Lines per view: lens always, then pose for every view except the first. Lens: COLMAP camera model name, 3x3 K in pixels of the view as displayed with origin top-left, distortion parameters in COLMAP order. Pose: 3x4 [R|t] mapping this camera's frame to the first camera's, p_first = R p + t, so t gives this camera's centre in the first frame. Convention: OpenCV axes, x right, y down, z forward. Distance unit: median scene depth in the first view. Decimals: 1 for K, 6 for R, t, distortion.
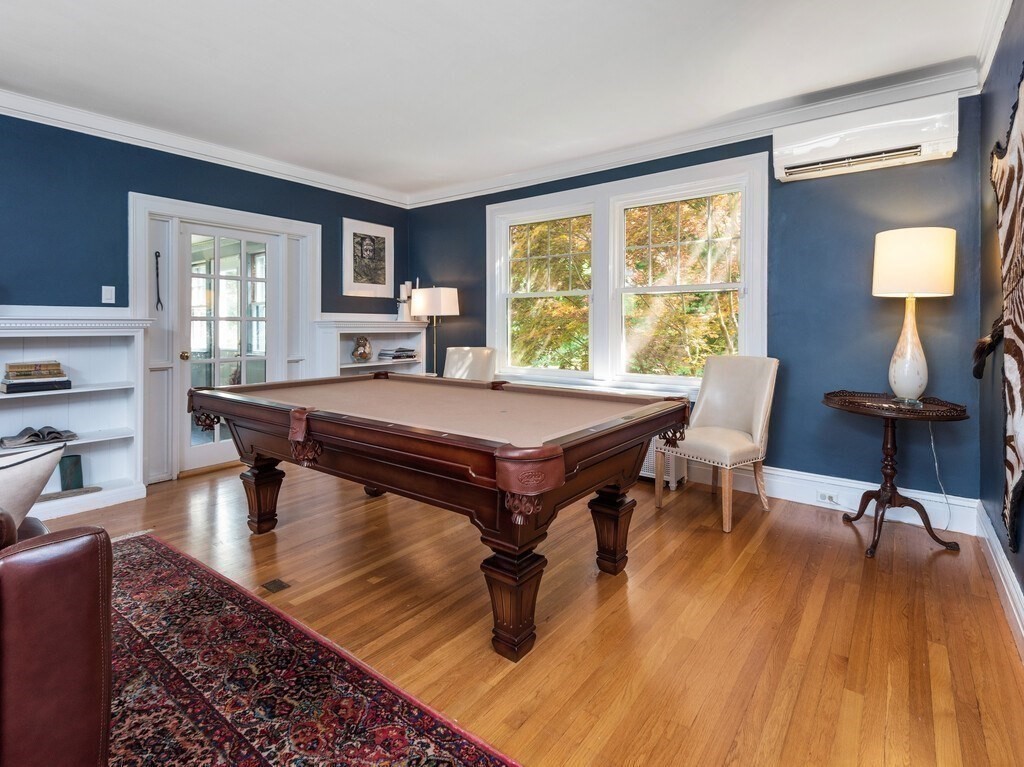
lens RADIAL K [[510.3, 0, 516.9], [0, 510.3, 384.4], [0, 0, 1]] dist [0.025684, -0.007591]
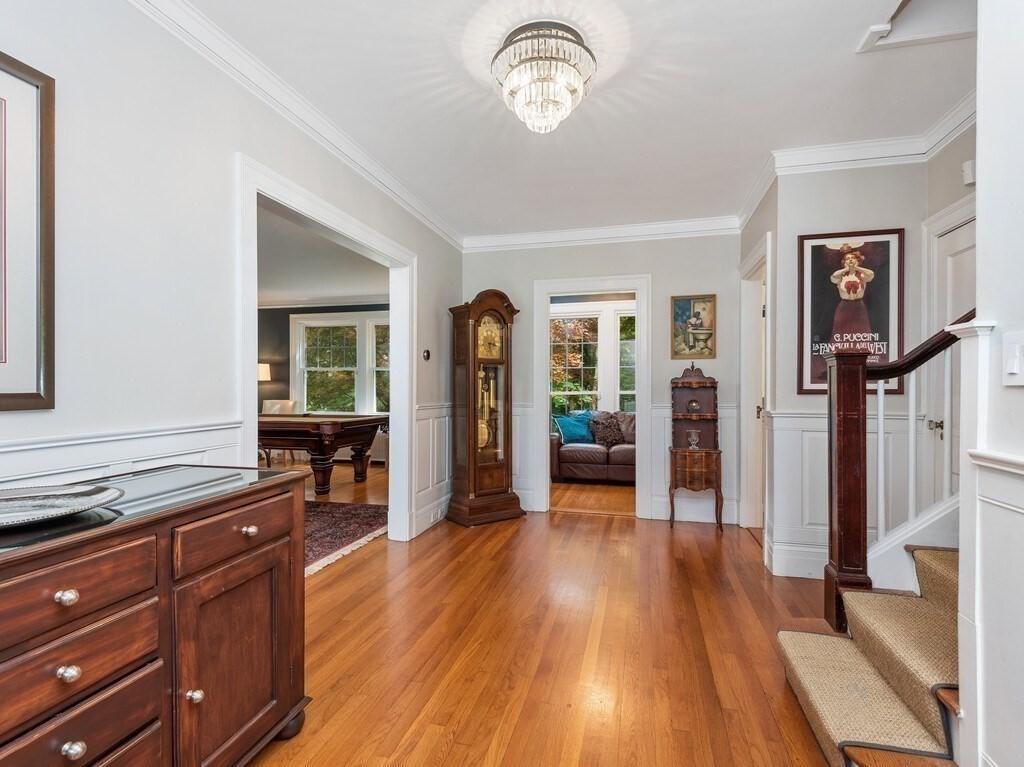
lens RADIAL K [[510.3, 0, 515.4], [0, 510.3, 385.6], [0, 0, 1]] dist [0.025684, -0.007591]
pose [[0.912862, 0.008620, 0.408177, -0.073904], [0.041784, 0.992555, -0.114406, 0.100621], [-0.406124, 0.121492, 0.905706, -0.802321]]
